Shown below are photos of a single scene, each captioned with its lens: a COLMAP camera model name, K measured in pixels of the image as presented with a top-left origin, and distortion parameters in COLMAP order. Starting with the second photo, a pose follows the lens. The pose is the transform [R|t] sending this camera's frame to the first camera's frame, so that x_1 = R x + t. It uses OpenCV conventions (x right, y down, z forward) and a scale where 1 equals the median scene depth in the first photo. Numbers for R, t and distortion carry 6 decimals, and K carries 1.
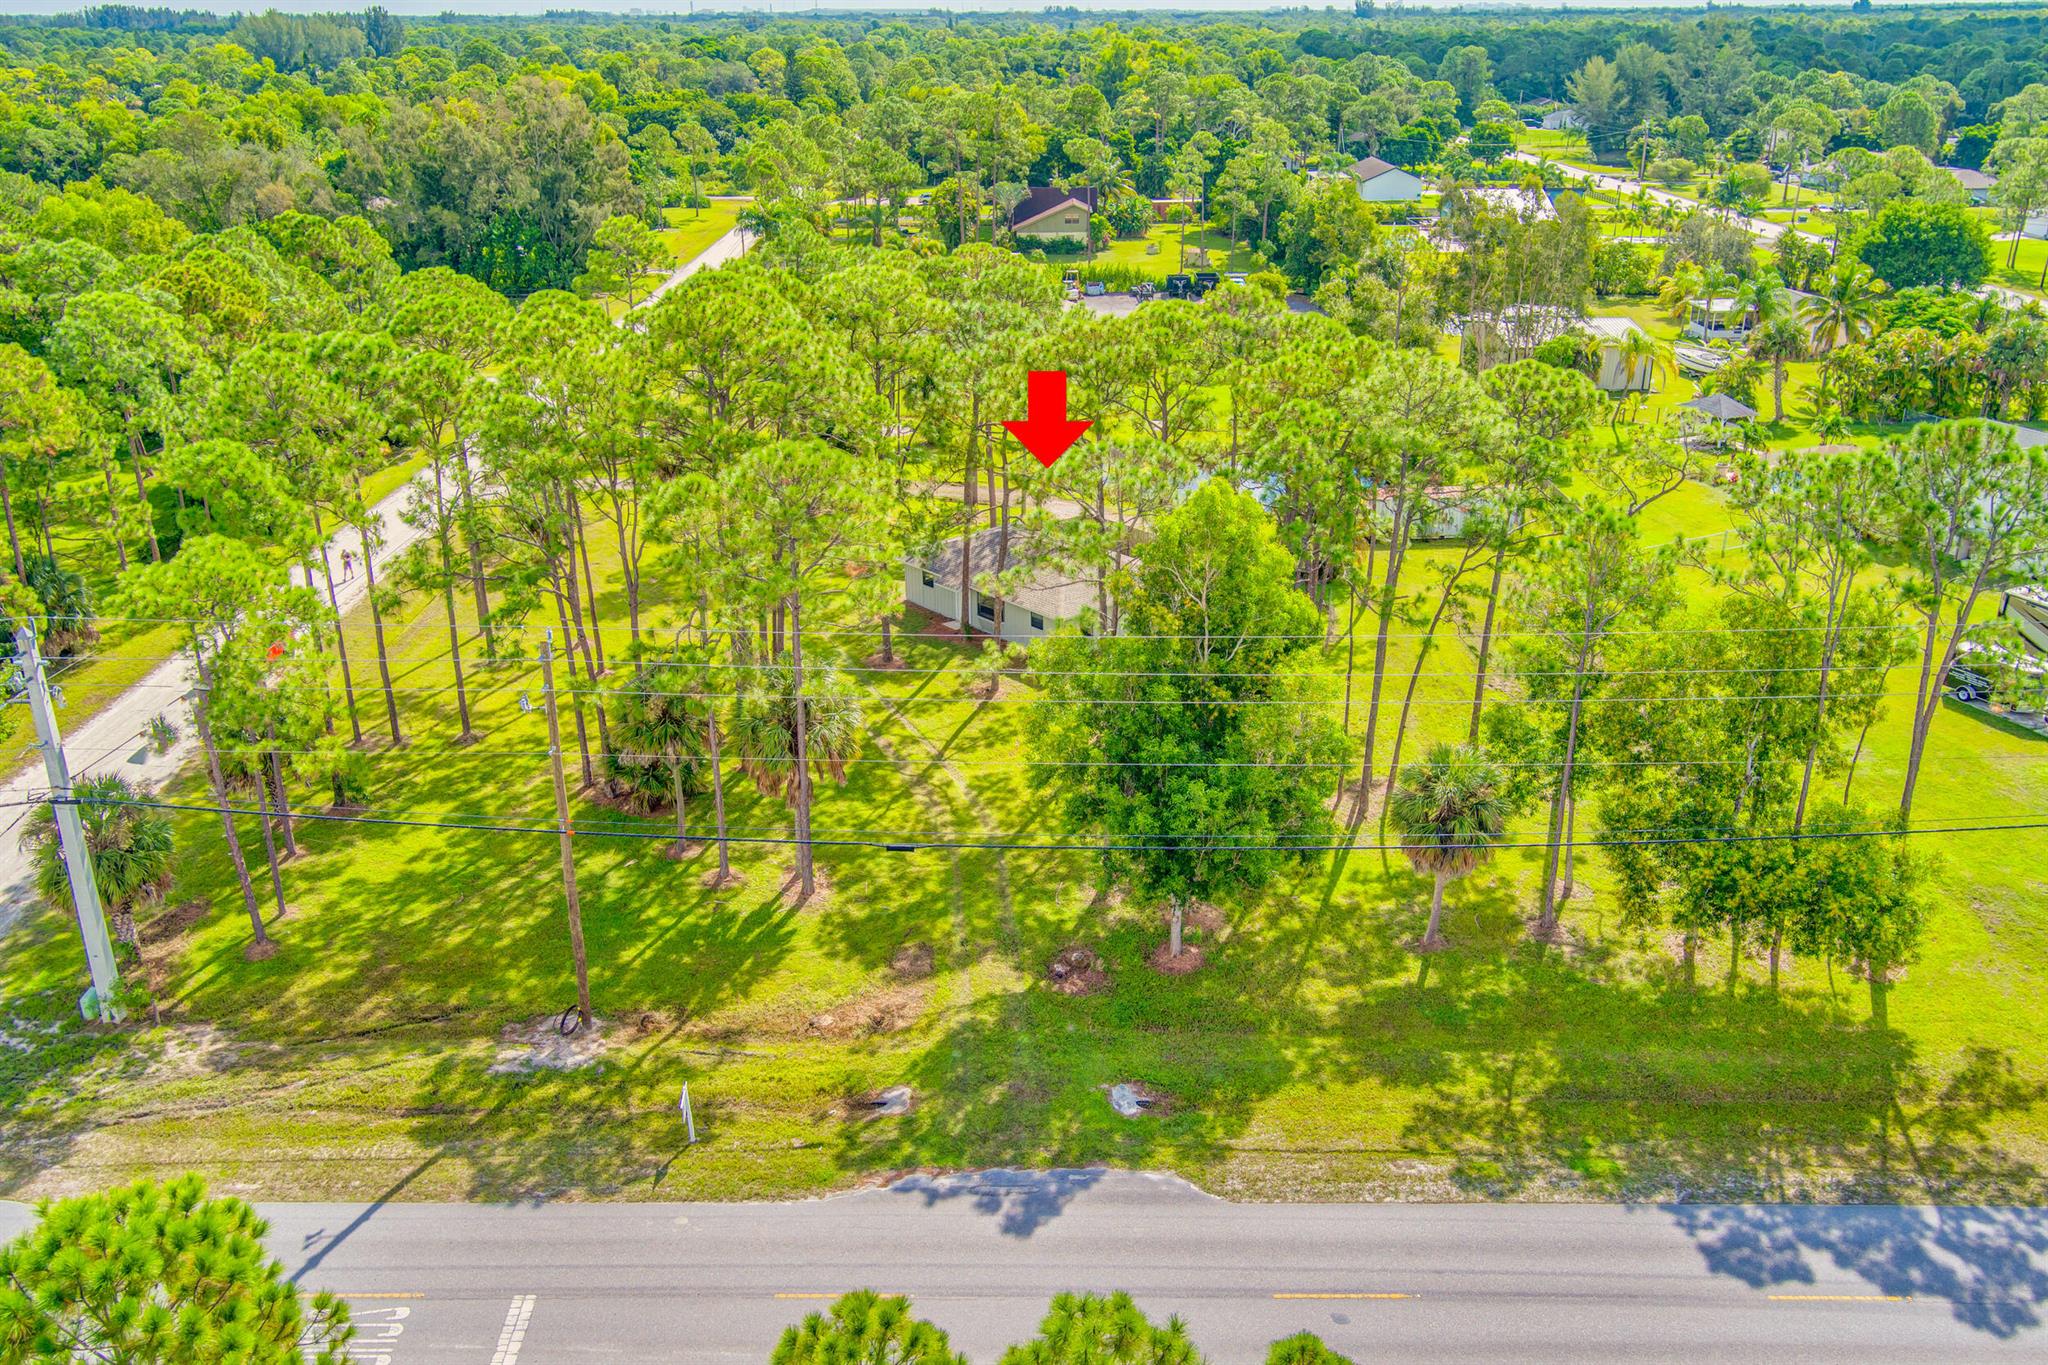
lens RADIAL K [[1660.4, 0, 1019.8], [0, 1660.4, 675.5], [0, 0, 1]] dist [-0.010045, 0.042398]
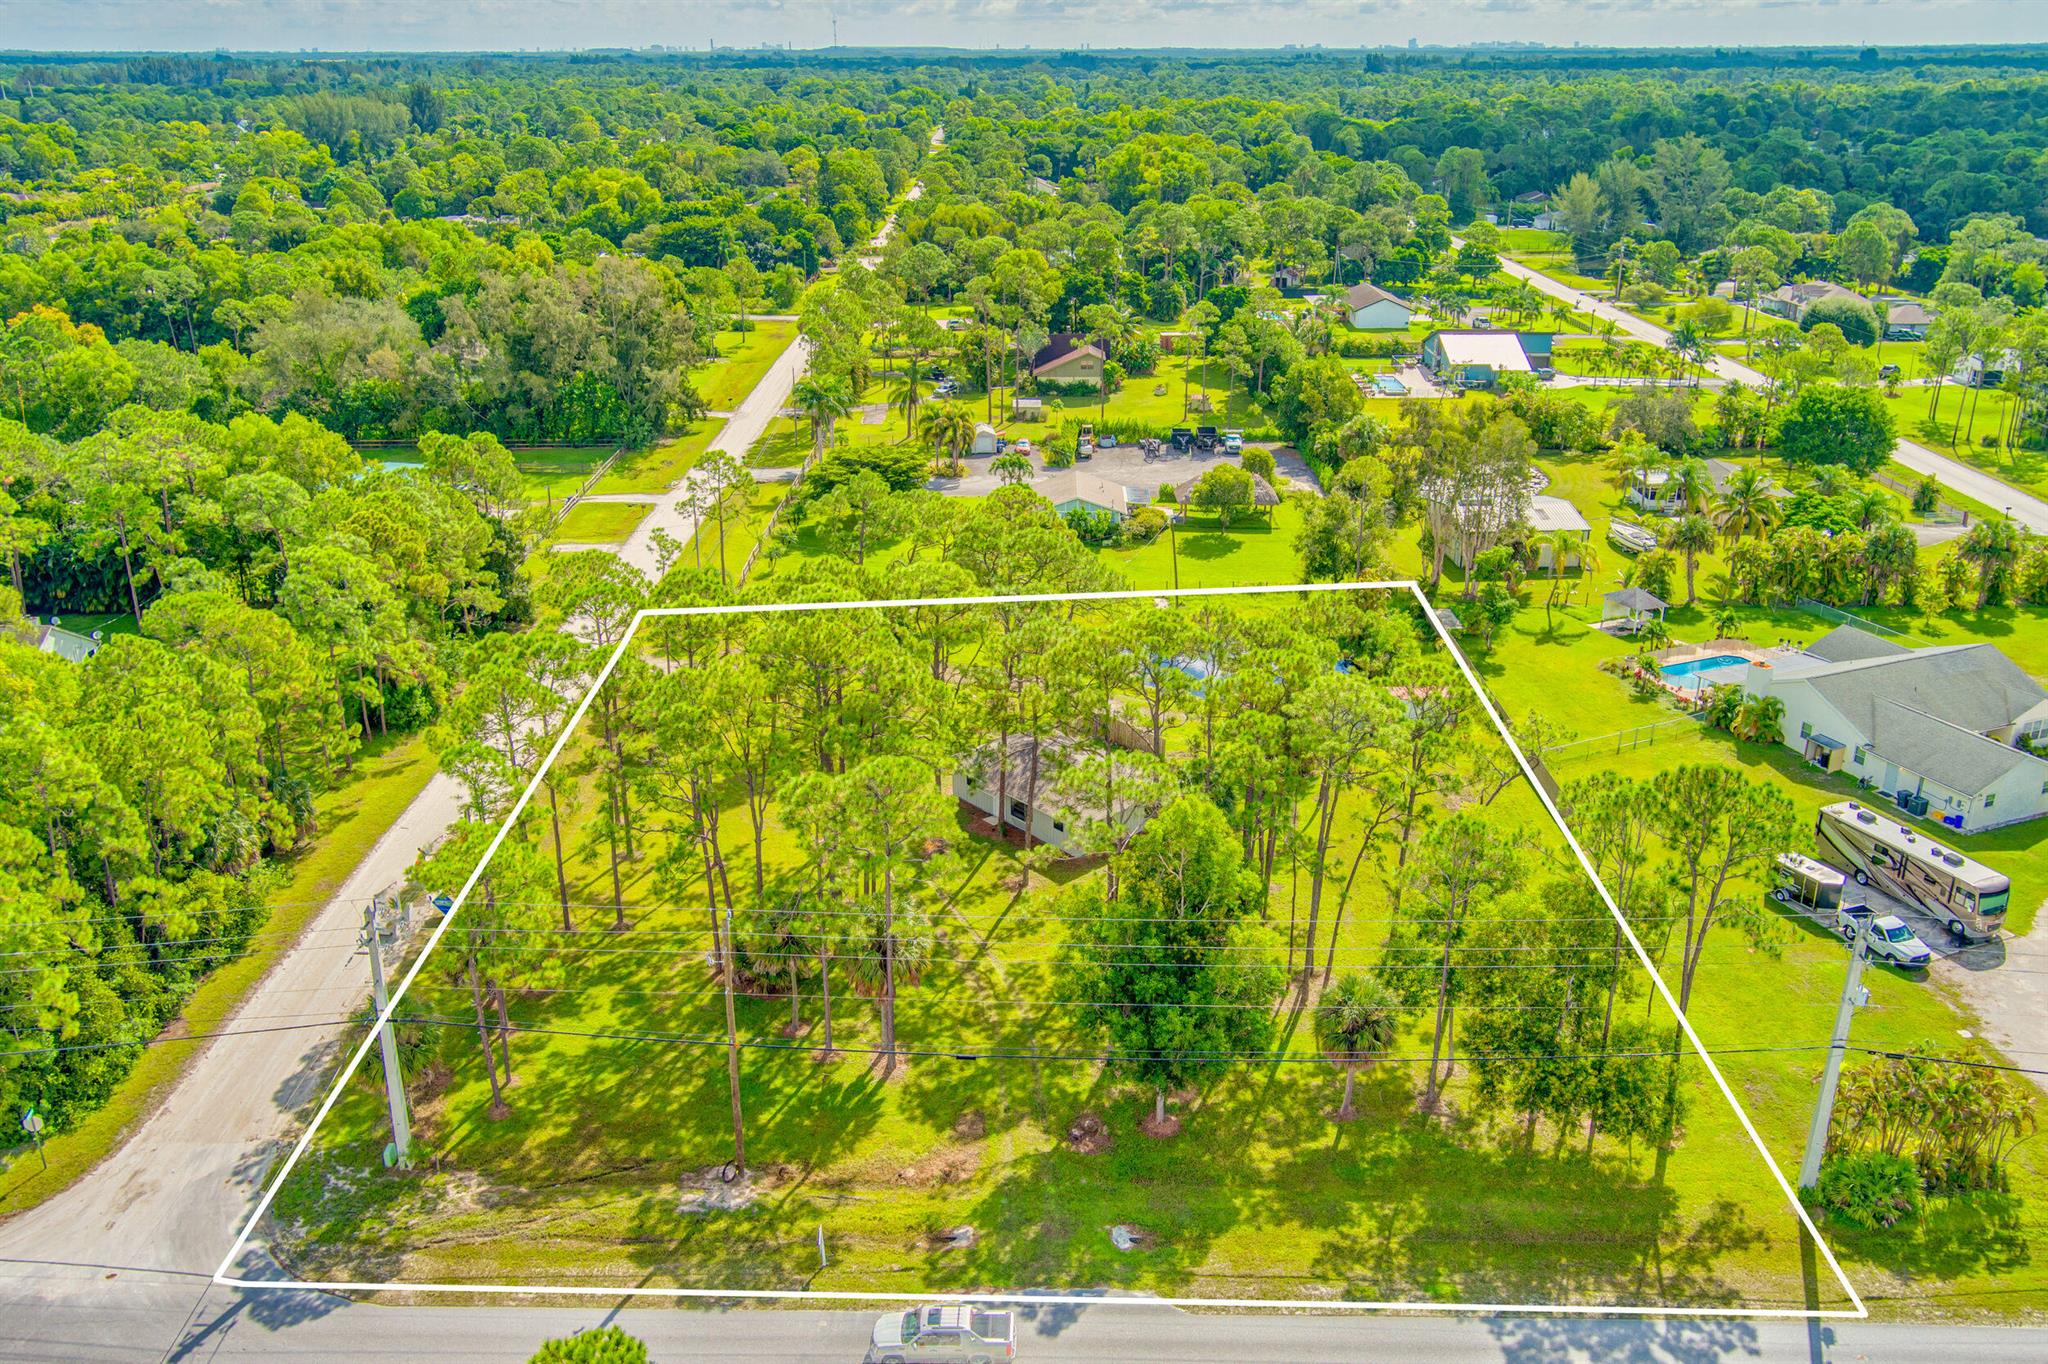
lens RADIAL K [[1660.4, 0, 1020.3], [0, 1660.4, 680.7], [0, 0, 1]] dist [-0.010045, 0.042398]
pose [[0.999955, 0.006299, -0.007040, -0.014493], [-0.006400, 0.999877, -0.014312, -0.169736], [0.006949, 0.014356, 0.999873, -0.369886]]
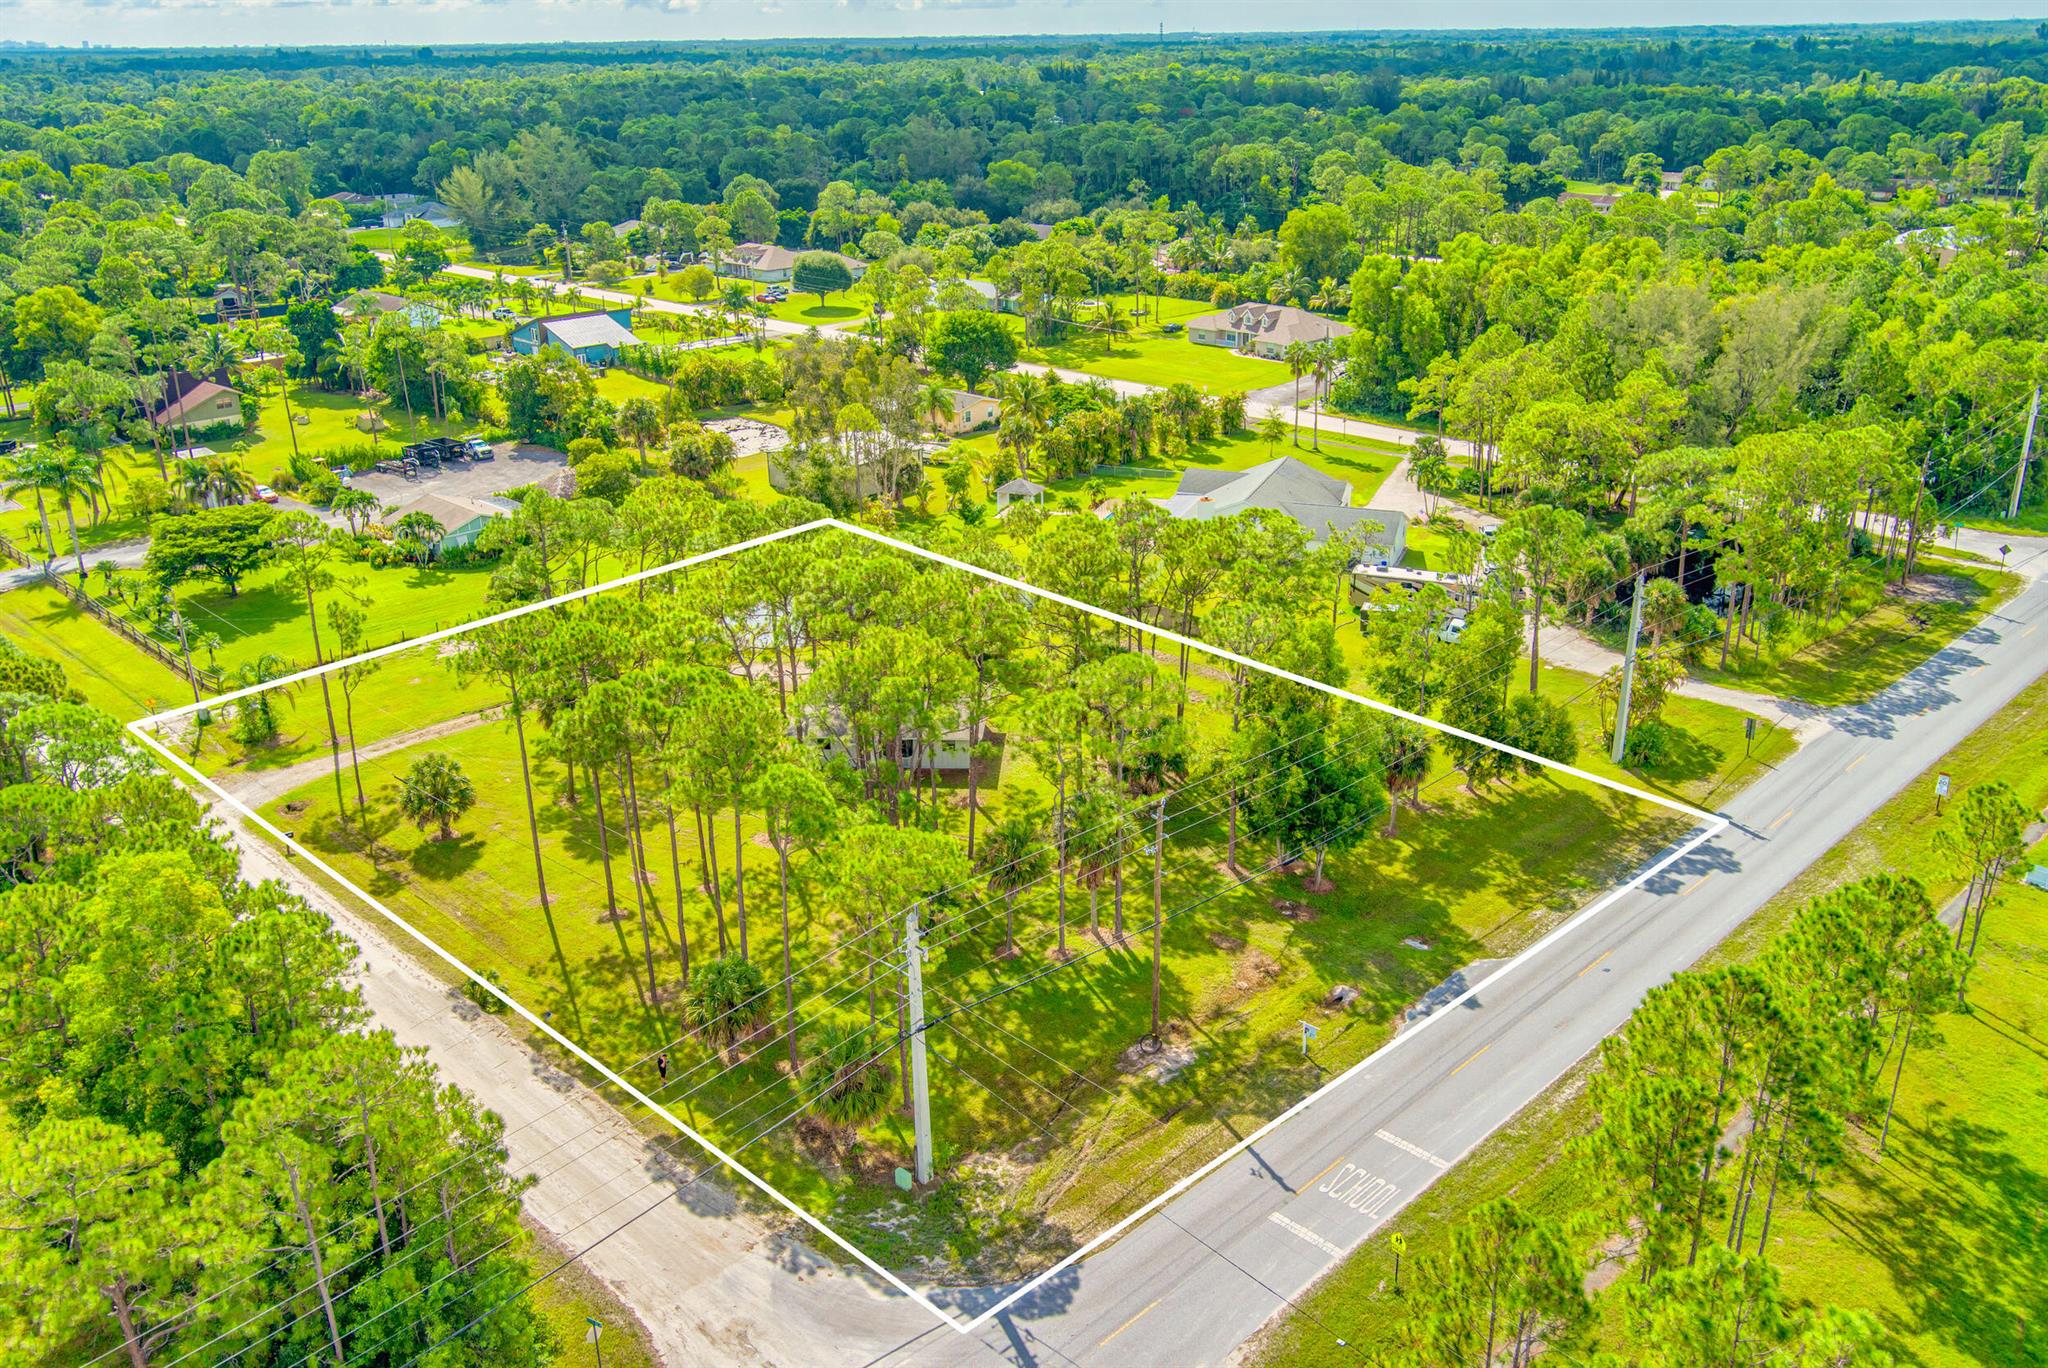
lens RADIAL K [[1660.4, 0, 1027.5], [0, 1660.4, 687.3], [0, 0, 1]] dist [-0.010045, 0.042398]
pose [[0.704914, -0.266915, 0.657155, -1.147712], [0.275078, 0.956857, 0.093575, -0.260014], [-0.653780, 0.114806, 0.747924, -0.120219]]
